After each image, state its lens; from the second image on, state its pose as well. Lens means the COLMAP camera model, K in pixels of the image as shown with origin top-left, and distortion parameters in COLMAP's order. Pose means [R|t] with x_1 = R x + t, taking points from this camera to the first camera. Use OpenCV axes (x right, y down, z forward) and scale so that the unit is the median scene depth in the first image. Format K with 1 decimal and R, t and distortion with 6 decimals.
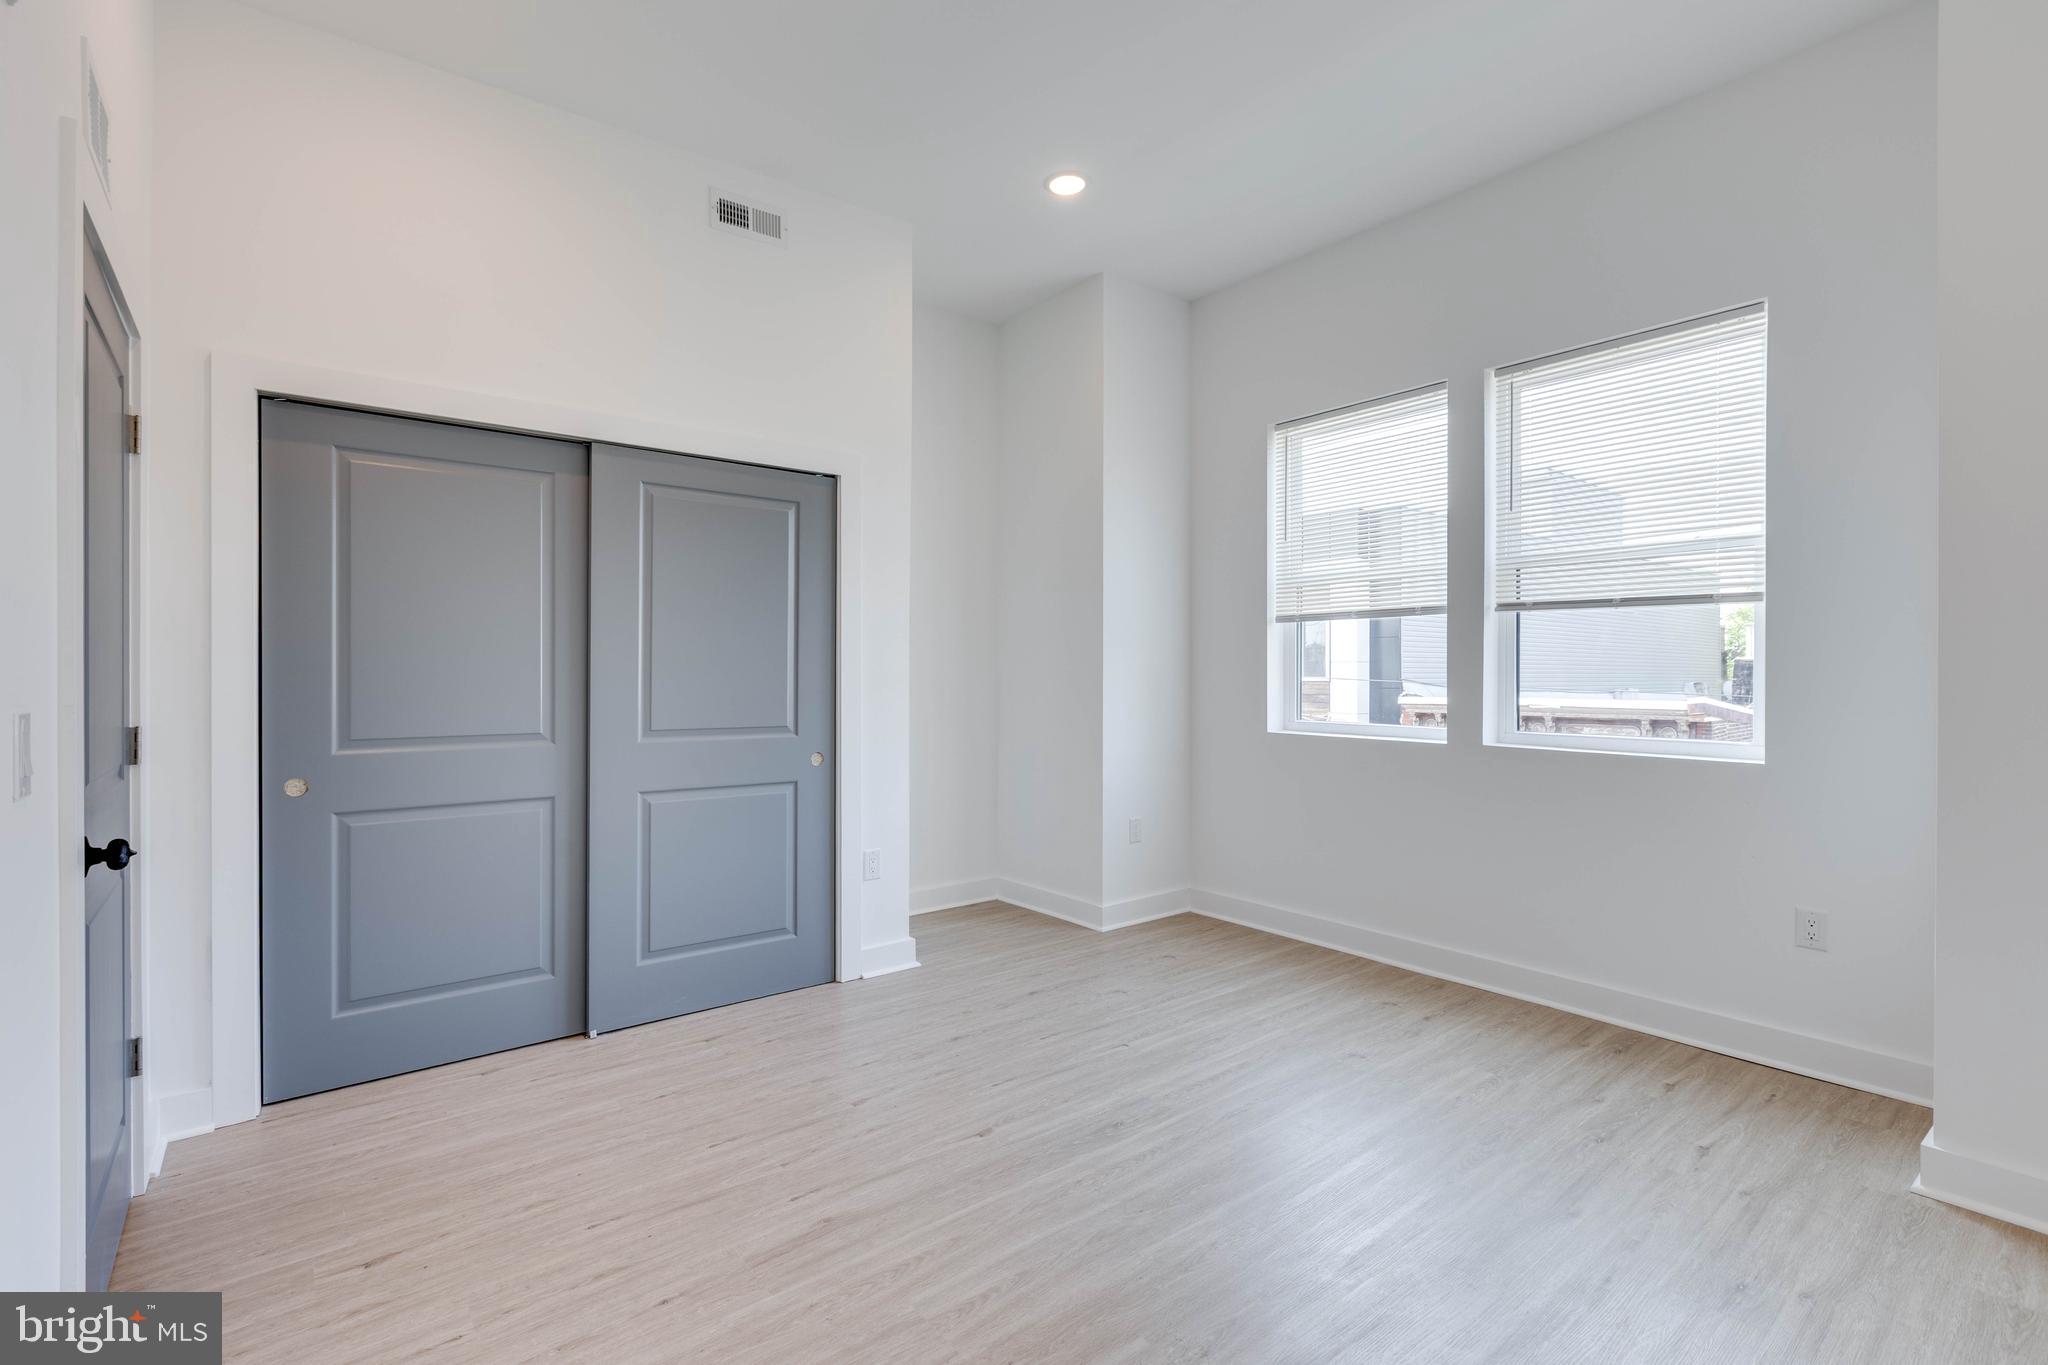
lens RADIAL K [[908.8, 0, 1024.0], [0, 908.8, 682.5], [0, 0, 1]] dist [0.003889, 0.000043]
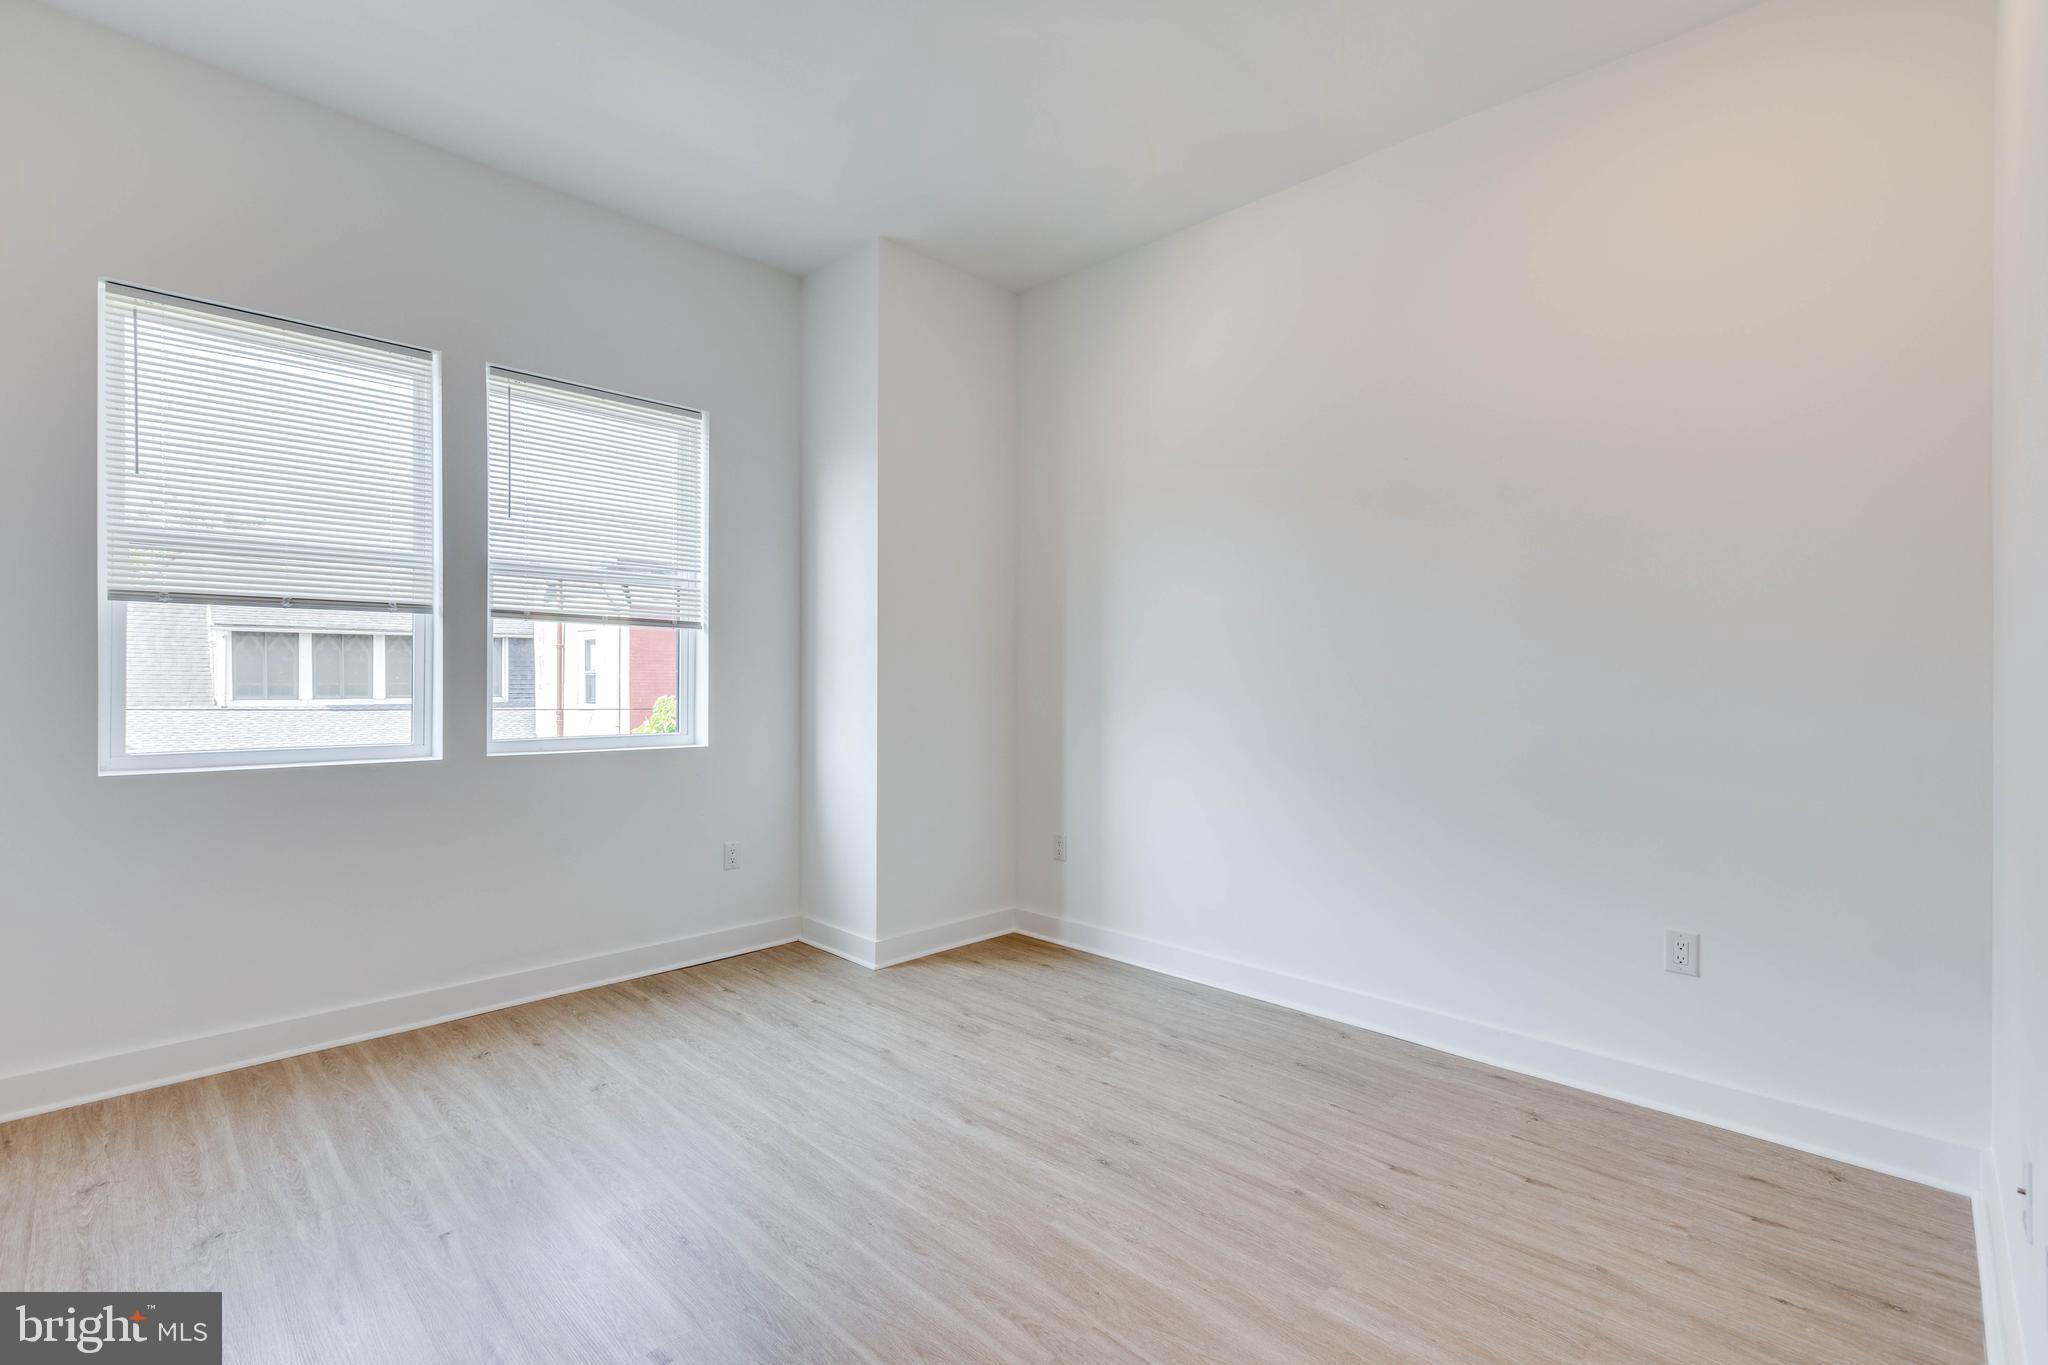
lens RADIAL K [[908.8, 0, 1024.0], [0, 908.8, 682.5], [0, 0, 1]] dist [0.003889, 0.000043]
pose [[-0.103804, -0.002259, 0.994595, -0.578611], [0.010333, 0.999941, 0.003350, -0.006582], [-0.994544, 0.010625, -0.103775, 0.617229]]
